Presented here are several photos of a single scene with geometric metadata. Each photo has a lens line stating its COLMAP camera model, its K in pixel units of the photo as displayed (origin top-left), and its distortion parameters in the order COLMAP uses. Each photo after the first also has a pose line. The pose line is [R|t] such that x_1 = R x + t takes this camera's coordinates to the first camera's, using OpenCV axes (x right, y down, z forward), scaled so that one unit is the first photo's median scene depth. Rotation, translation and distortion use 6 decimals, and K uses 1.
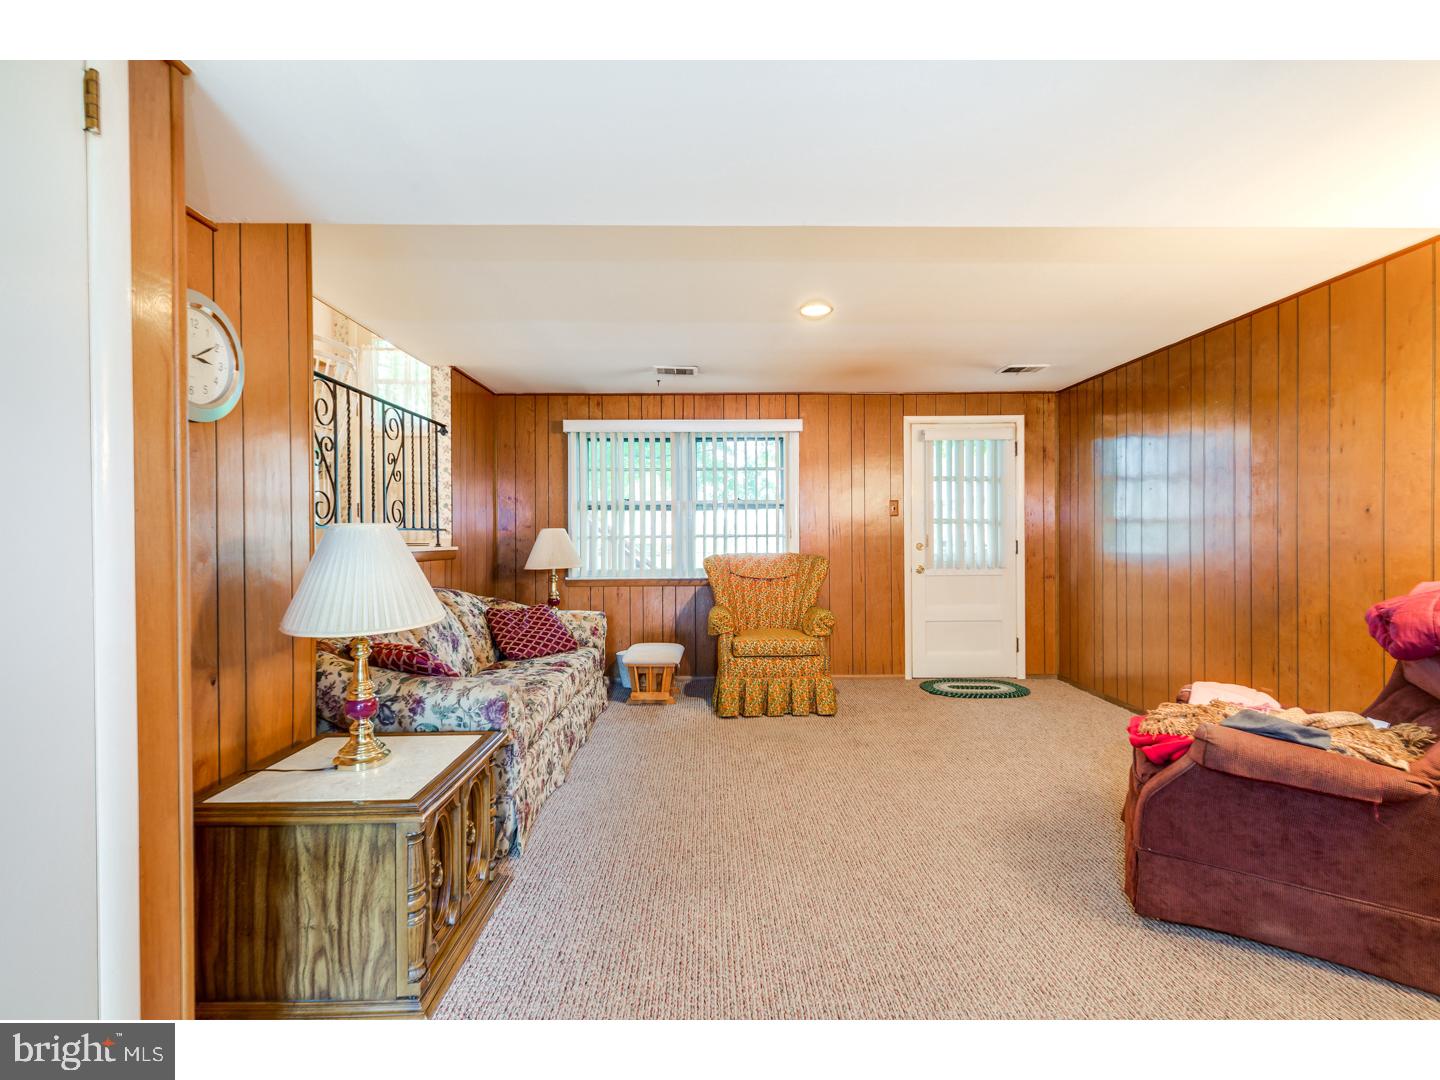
lens RADIAL K [[641.8, 0, 720.4], [0, 641.8, 537.4], [0, 0, 1]] dist [-0.000946, -0.001315]
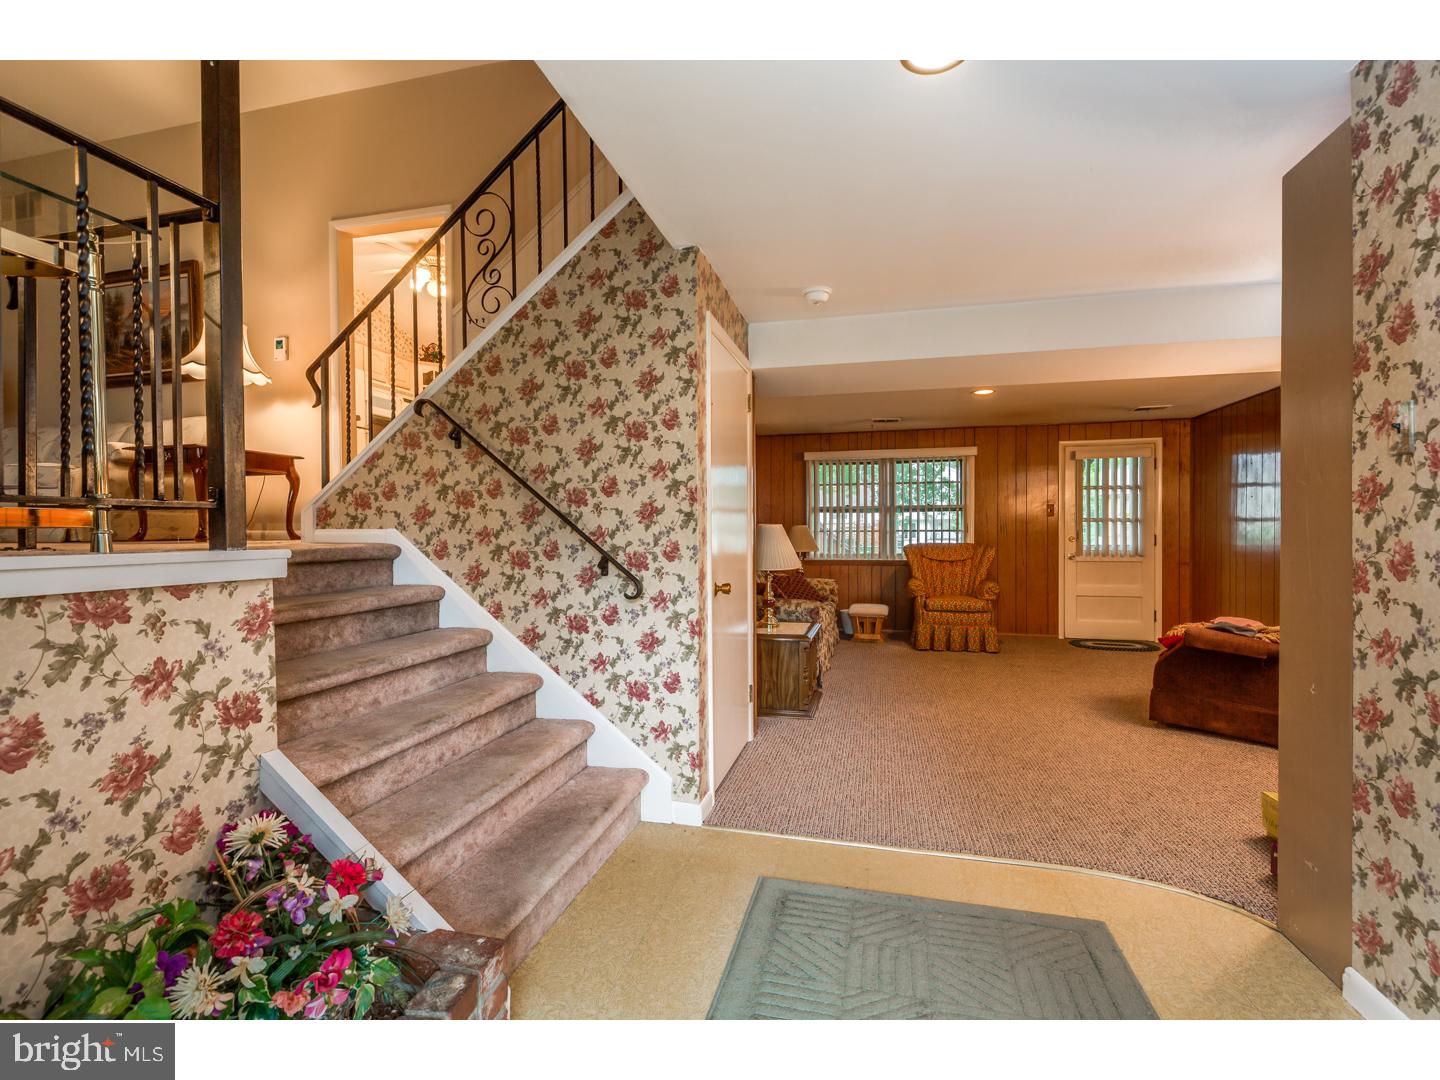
lens RADIAL K [[641.8, 0, 719.1], [0, 641.8, 536.3], [0, 0, 1]] dist [-0.000946, -0.001315]
pose [[0.965369, 0.005279, -0.260834, -0.048086], [-0.004057, 0.999978, 0.005225, 0.004488], [0.260856, -0.003986, 0.965369, -0.489709]]
